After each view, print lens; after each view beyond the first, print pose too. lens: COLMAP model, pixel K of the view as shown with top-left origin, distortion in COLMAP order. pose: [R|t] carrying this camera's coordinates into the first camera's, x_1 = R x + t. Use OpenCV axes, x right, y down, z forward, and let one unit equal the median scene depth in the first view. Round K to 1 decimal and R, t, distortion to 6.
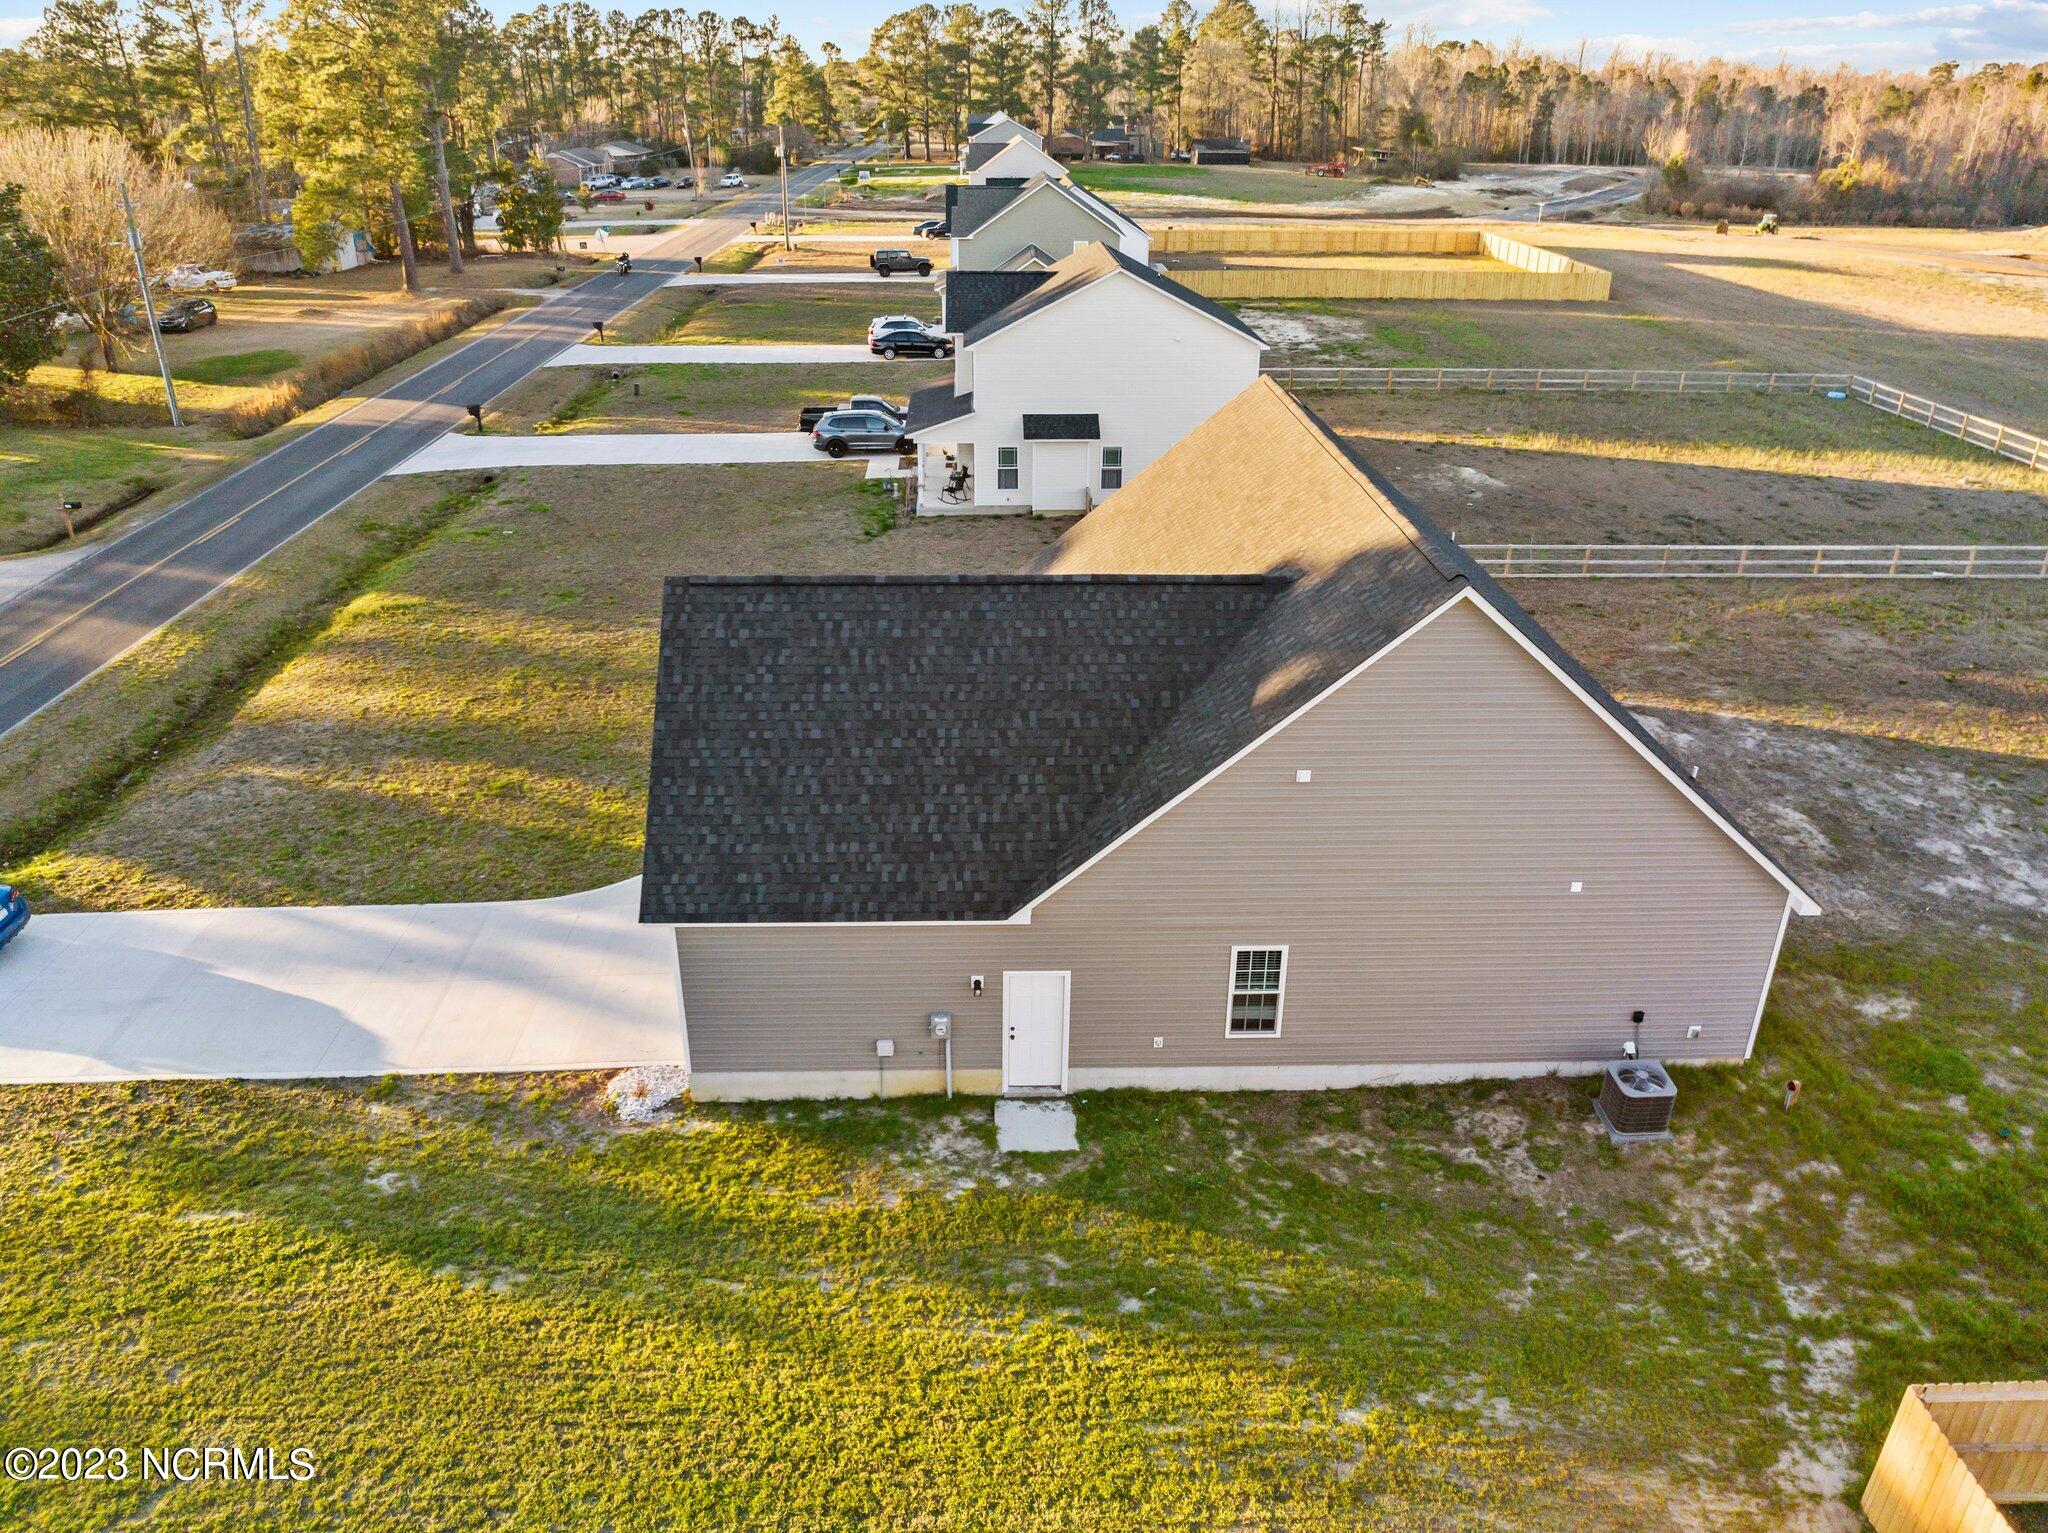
lens RADIAL K [[1462.5, 0, 1020.8], [0, 1462.5, 734.1], [0, 0, 1]] dist [-0.036546, 0.002633]
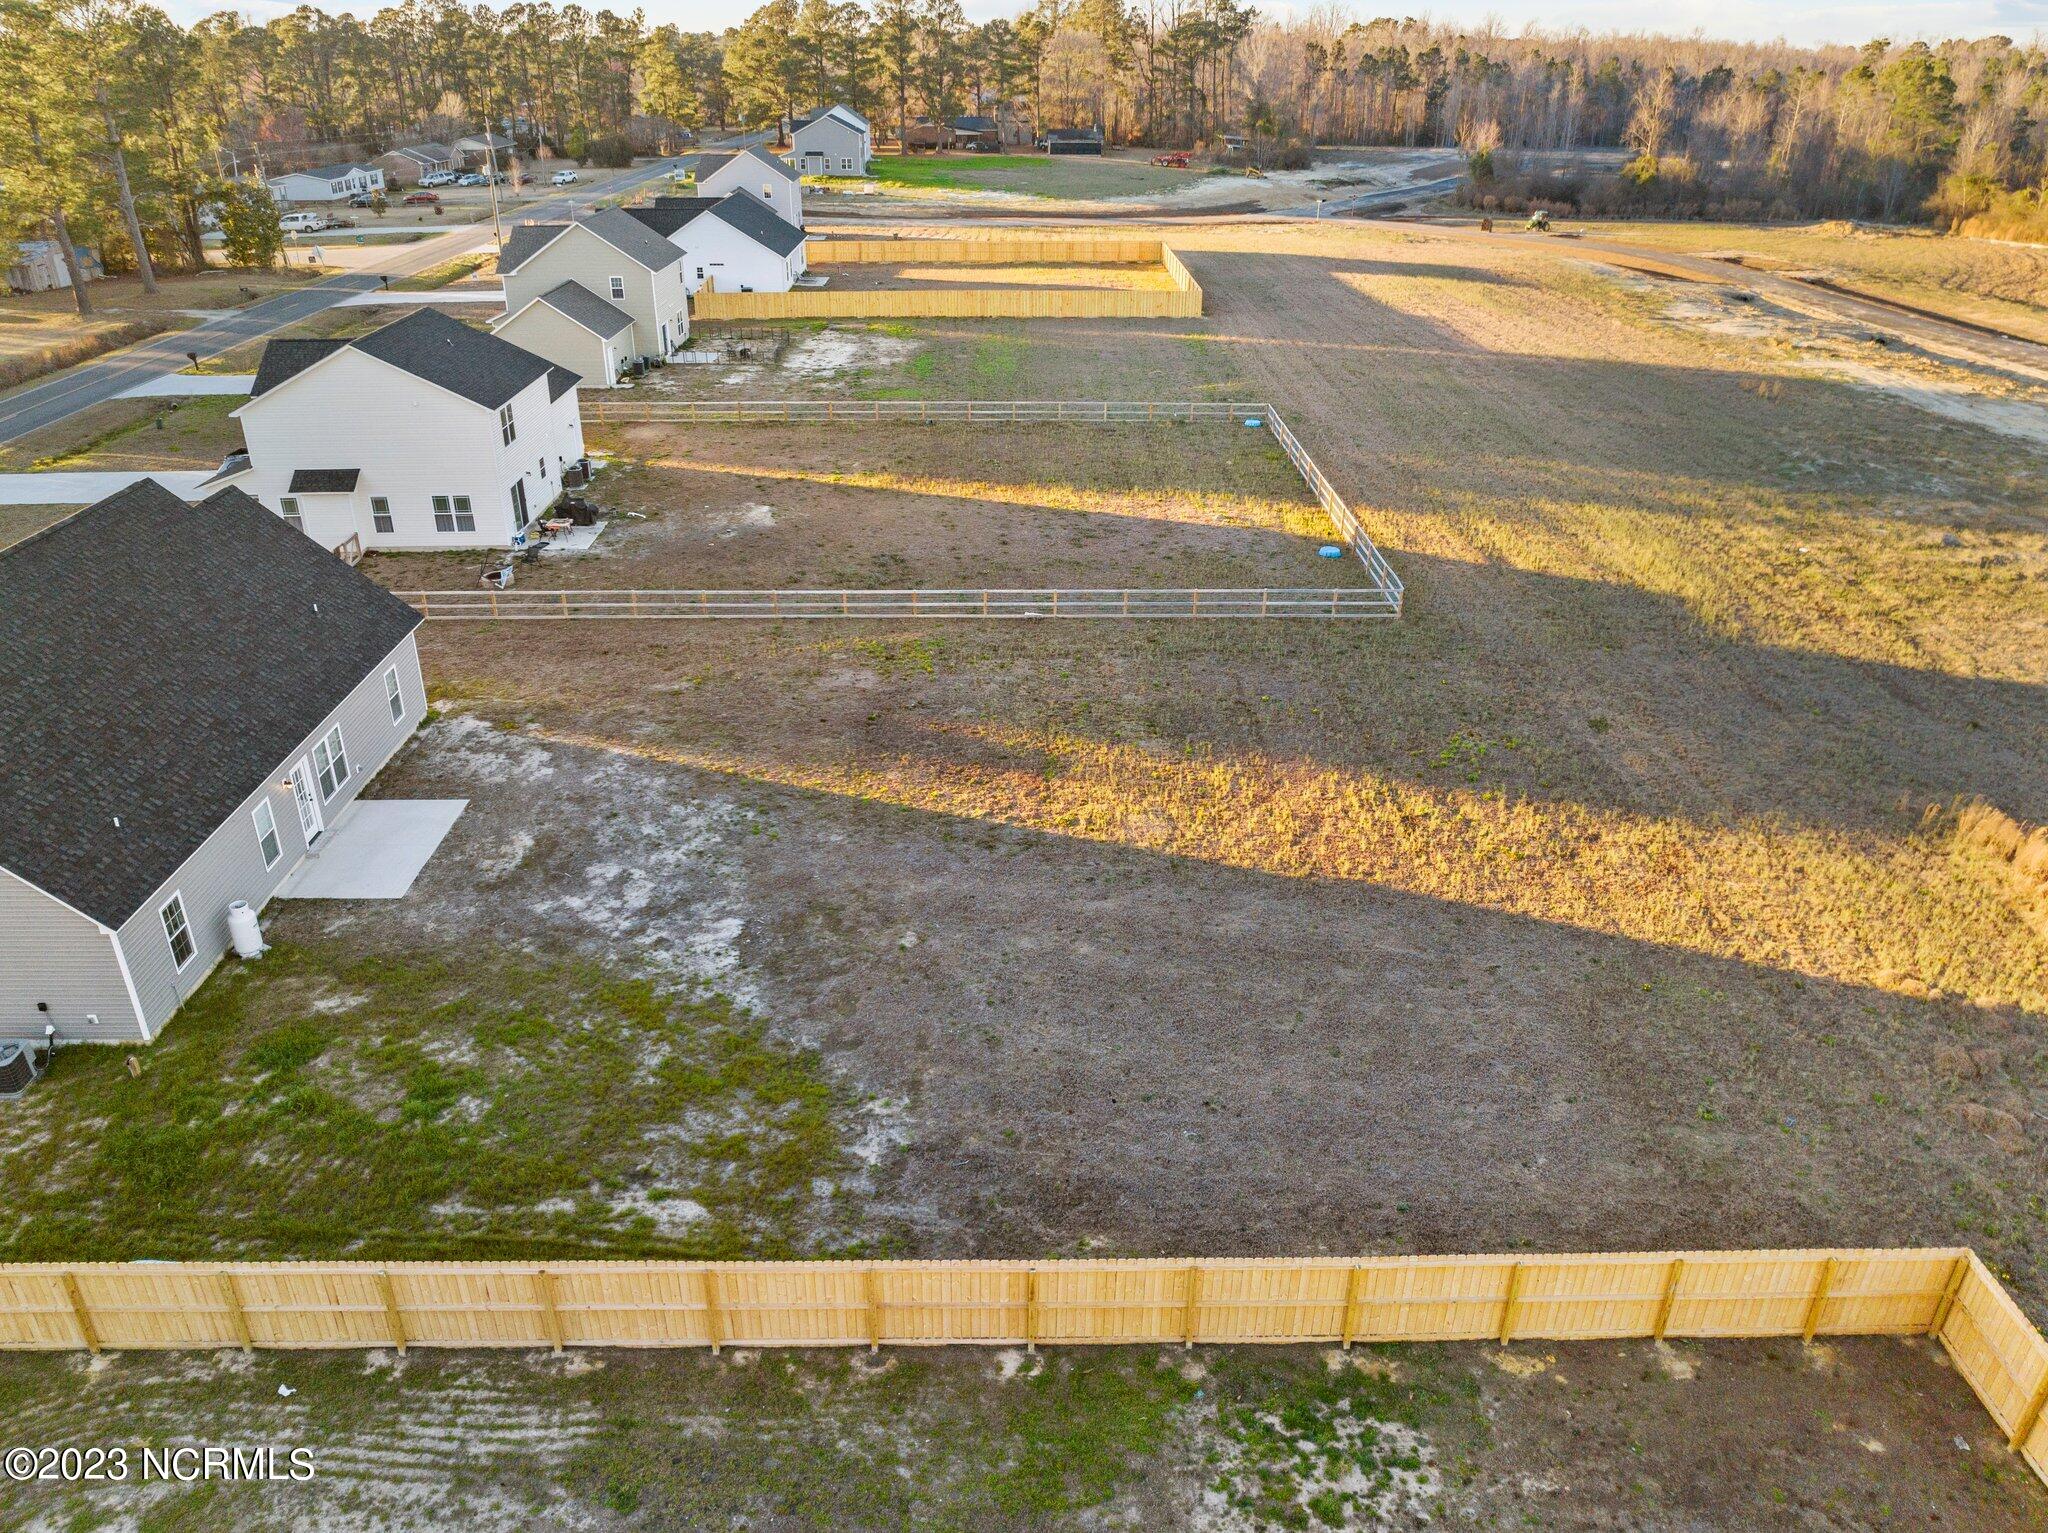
lens RADIAL K [[1462.5, 0, 1020.8], [0, 1462.5, 734.1], [0, 0, 1]] dist [-0.036546, 0.002633]
pose [[0.999919, 0.003591, -0.012209, 0.211395], [-0.003340, 0.999784, 0.020529, -0.013348], [0.012280, -0.020487, 0.999715, -0.047044]]
